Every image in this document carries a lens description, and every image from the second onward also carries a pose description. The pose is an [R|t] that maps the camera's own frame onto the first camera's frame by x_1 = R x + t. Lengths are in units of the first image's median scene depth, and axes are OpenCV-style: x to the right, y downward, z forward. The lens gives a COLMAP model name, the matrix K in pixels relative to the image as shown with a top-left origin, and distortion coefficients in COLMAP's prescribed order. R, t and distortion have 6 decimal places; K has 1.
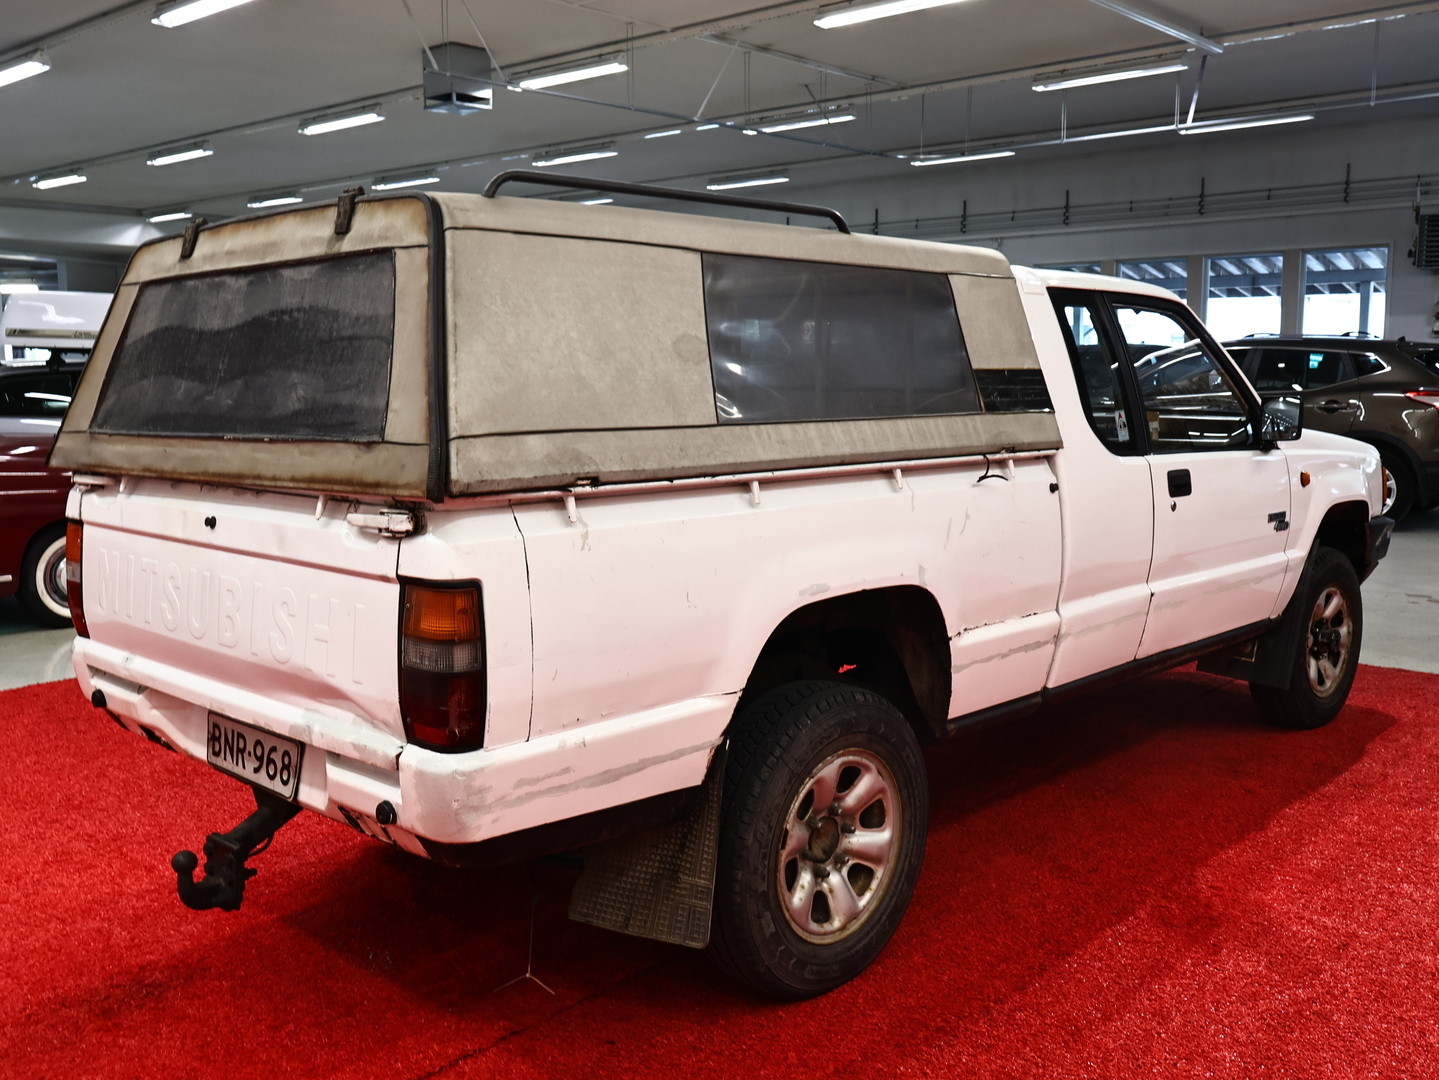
lens RADIAL K [[1354.2, 0, 709.4], [0, 1354.2, 530.3], [0, 0, 1]] dist [0.011684, 0.000000]
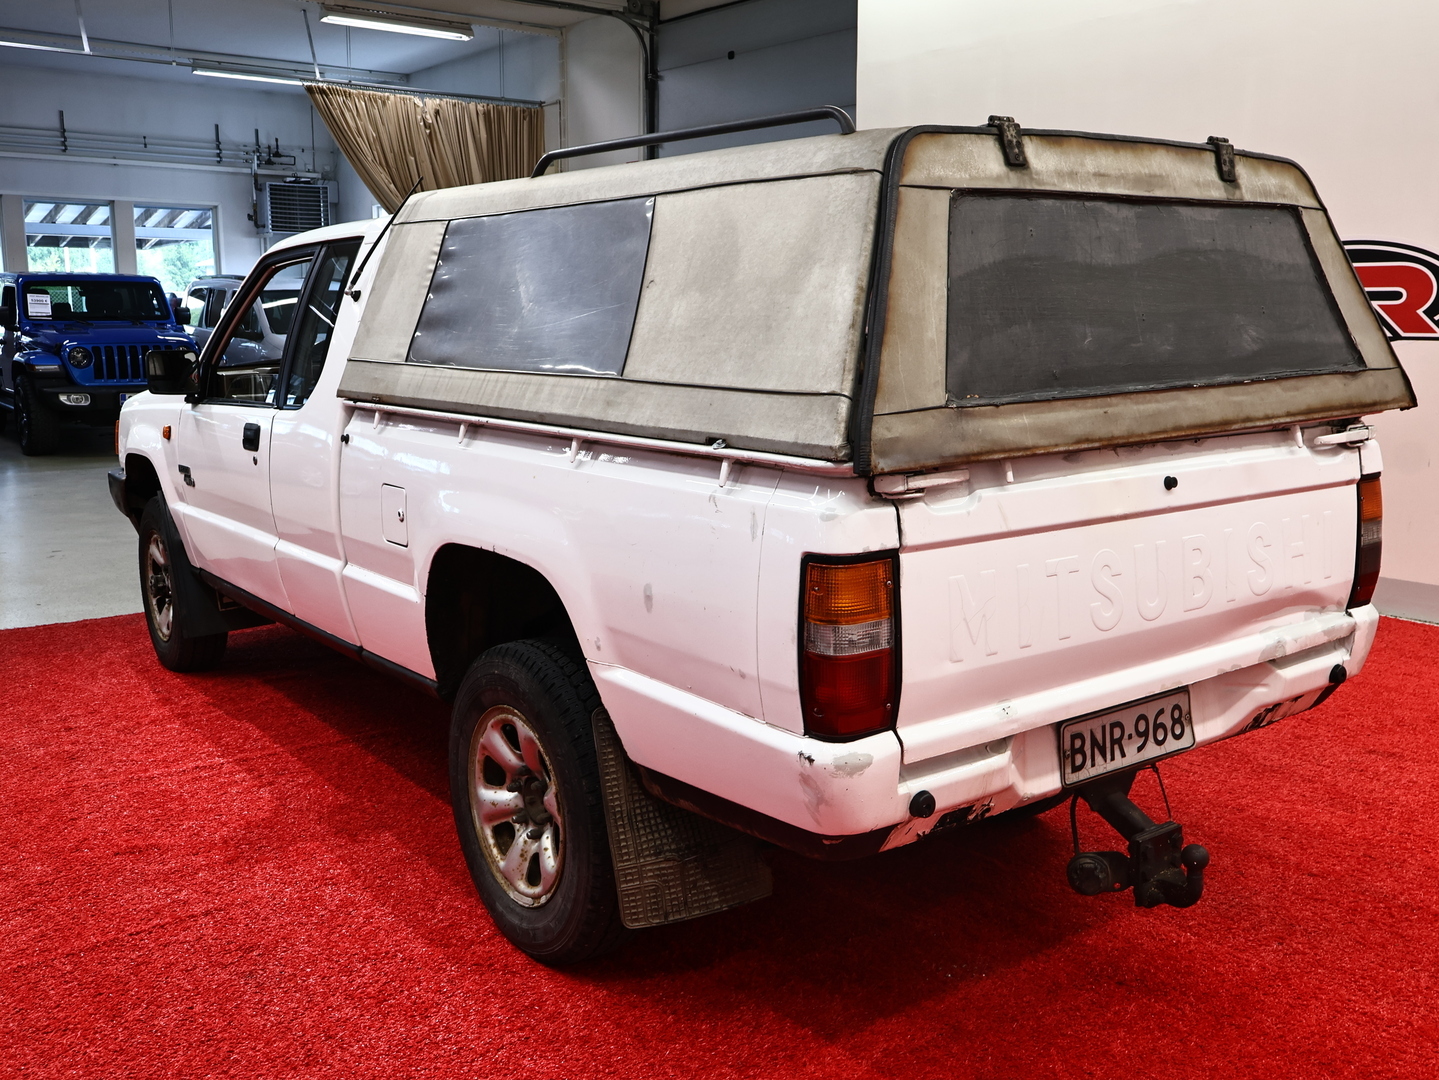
lens RADIAL K [[1354.2, 0, 712.3], [0, 1354.2, 532.6], [0, 0, 1]] dist [0.011684, 0.000000]
pose [[0.155196, -0.153319, 0.975914, -1.295431], [0.123370, 0.983157, 0.134838, -0.131878], [-0.980150, 0.099472, 0.171497, 1.145320]]
